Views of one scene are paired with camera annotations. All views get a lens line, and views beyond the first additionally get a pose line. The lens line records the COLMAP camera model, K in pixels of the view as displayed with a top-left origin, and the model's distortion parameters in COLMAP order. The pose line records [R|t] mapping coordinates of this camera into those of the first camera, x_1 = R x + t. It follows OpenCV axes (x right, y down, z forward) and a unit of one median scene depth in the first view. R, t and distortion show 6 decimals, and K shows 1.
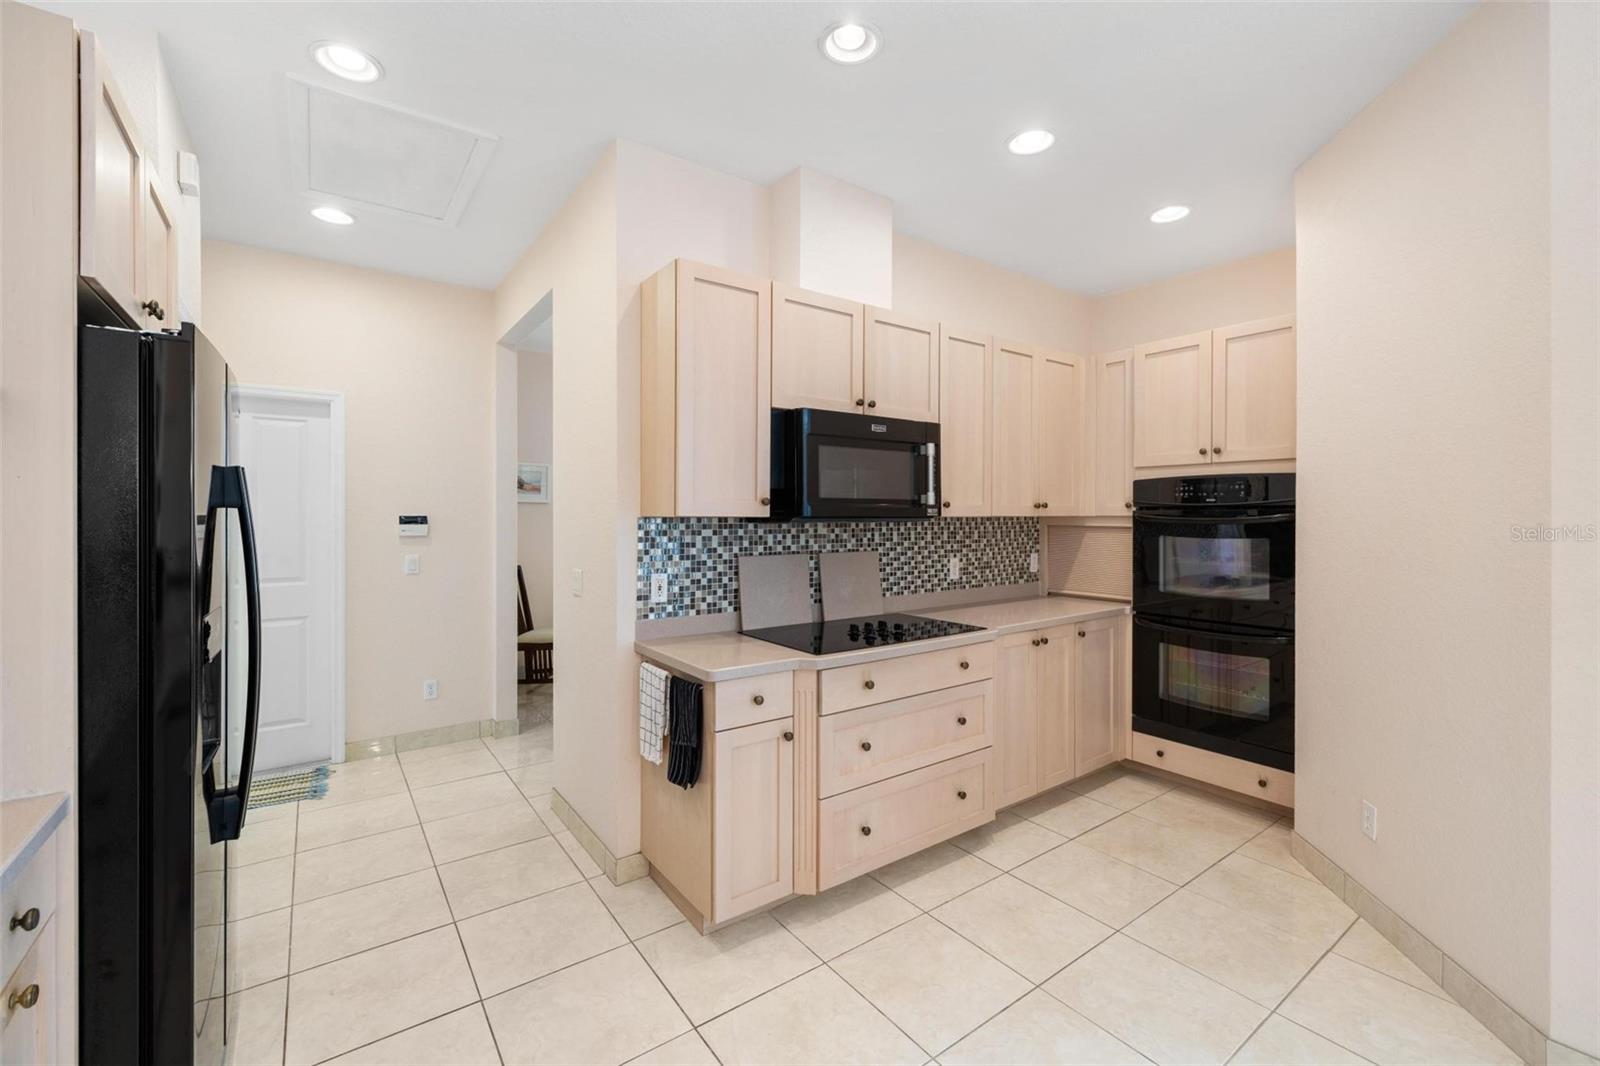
lens RADIAL K [[674.0, 0, 807.9], [0, 674.0, 518.8], [0, 0, 1]] dist [-0.000801, -0.000173]
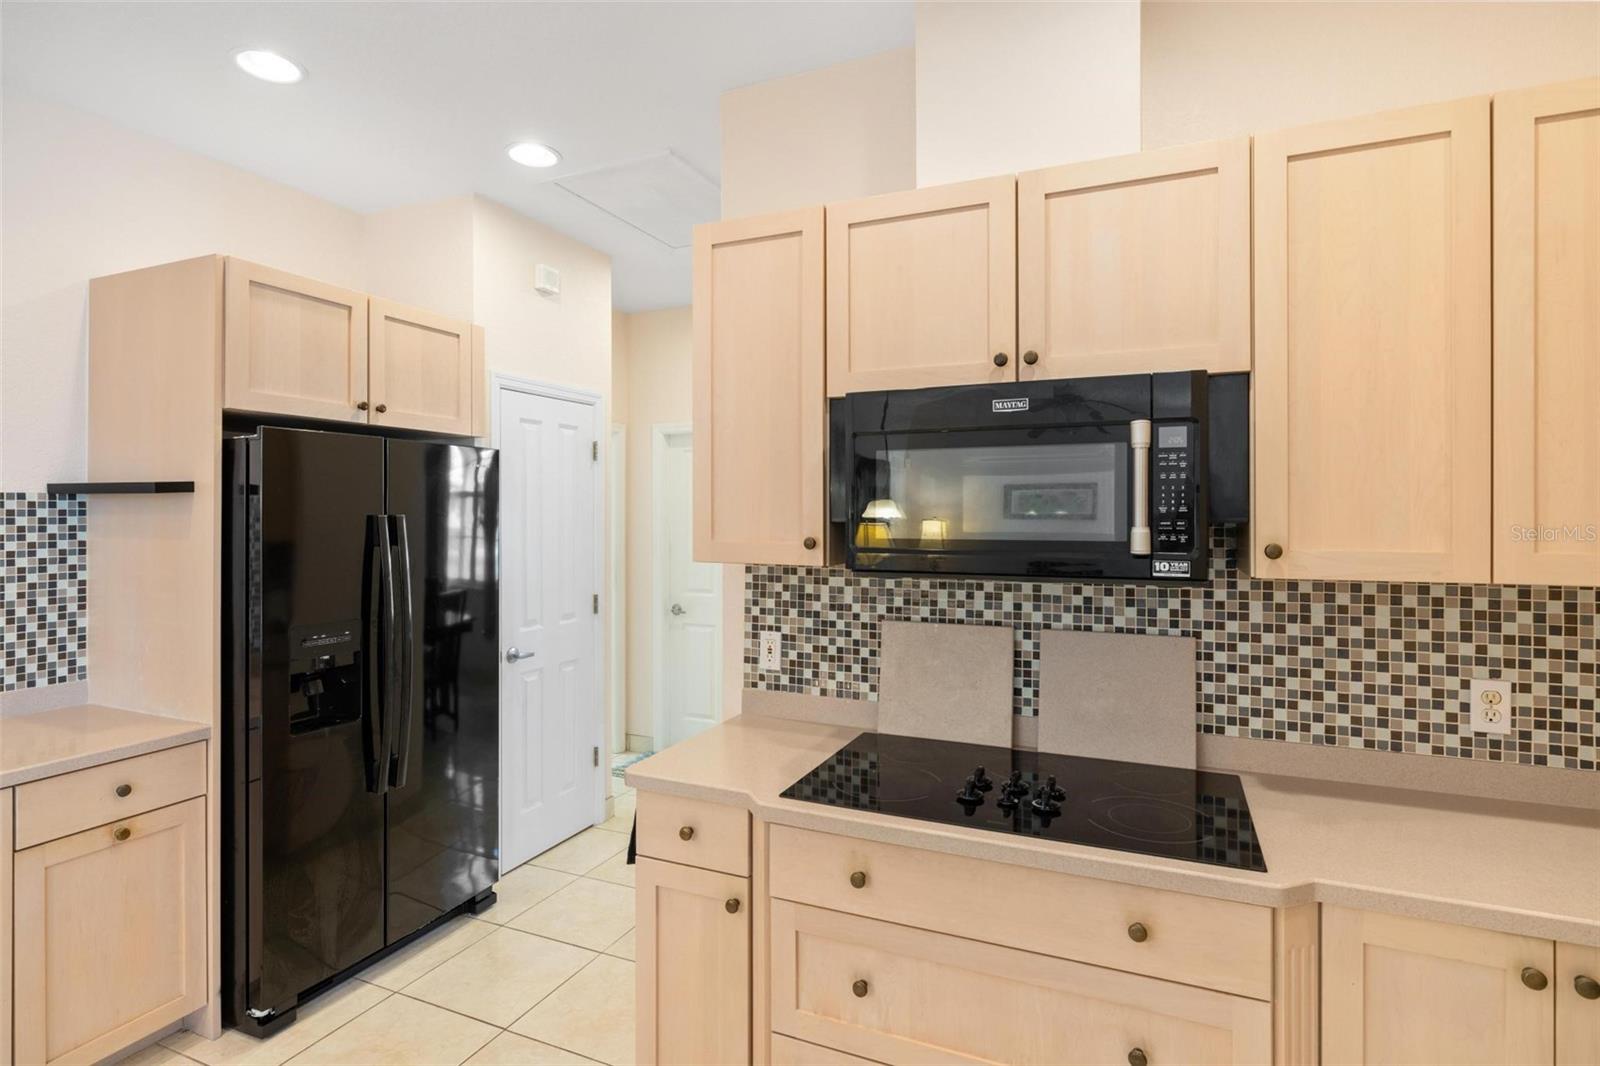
lens RADIAL K [[815.2, 0, 794.3], [0, 815.2, 512.7], [0, 0, 1]] dist [-0.002447, 0.000101]
pose [[0.494552, -0.001964, -0.869146, 0.559087], [-0.004522, 0.999978, -0.004832, -0.046238], [0.869136, 0.006320, 0.494532, 0.529692]]
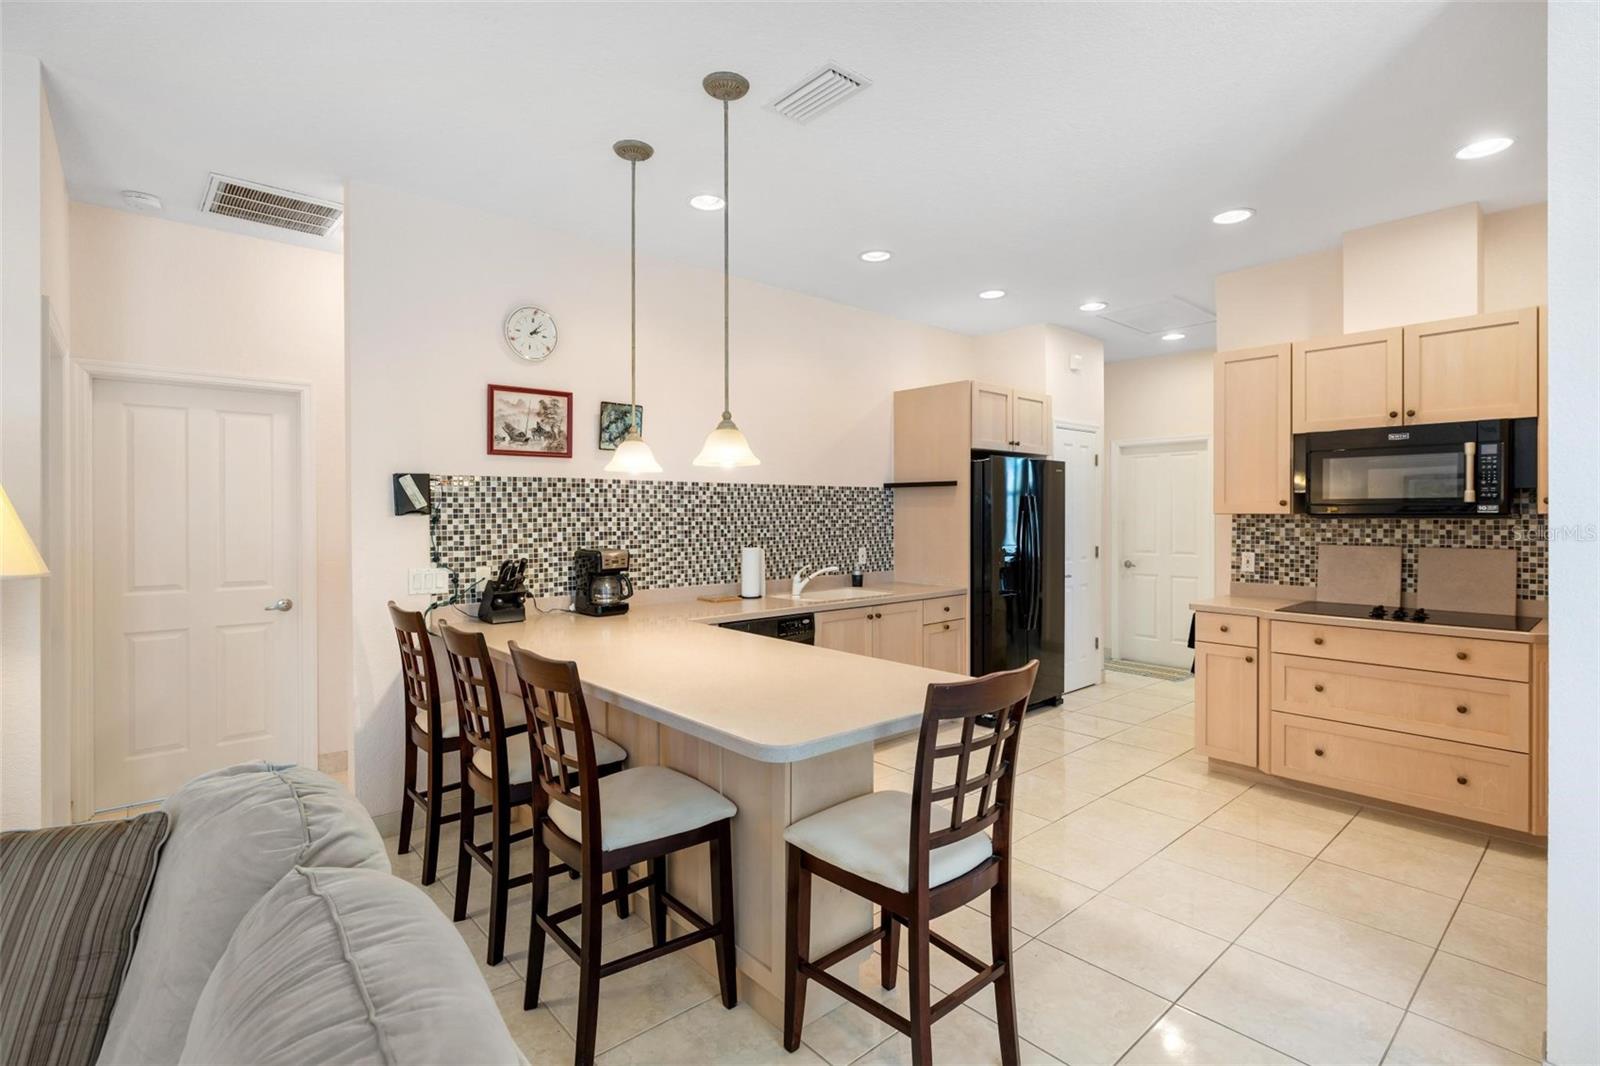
lens RADIAL K [[750.6, 0, 801.7], [0, 750.6, 518.8], [0, 0, 1]] dist [-0.005872, 0.000687]
pose [[0.090784, 0.006300, -0.995851, 1.250657], [-0.002146, 0.999979, 0.006130, -0.000428], [0.995868, 0.001580, 0.090795, -0.122516]]
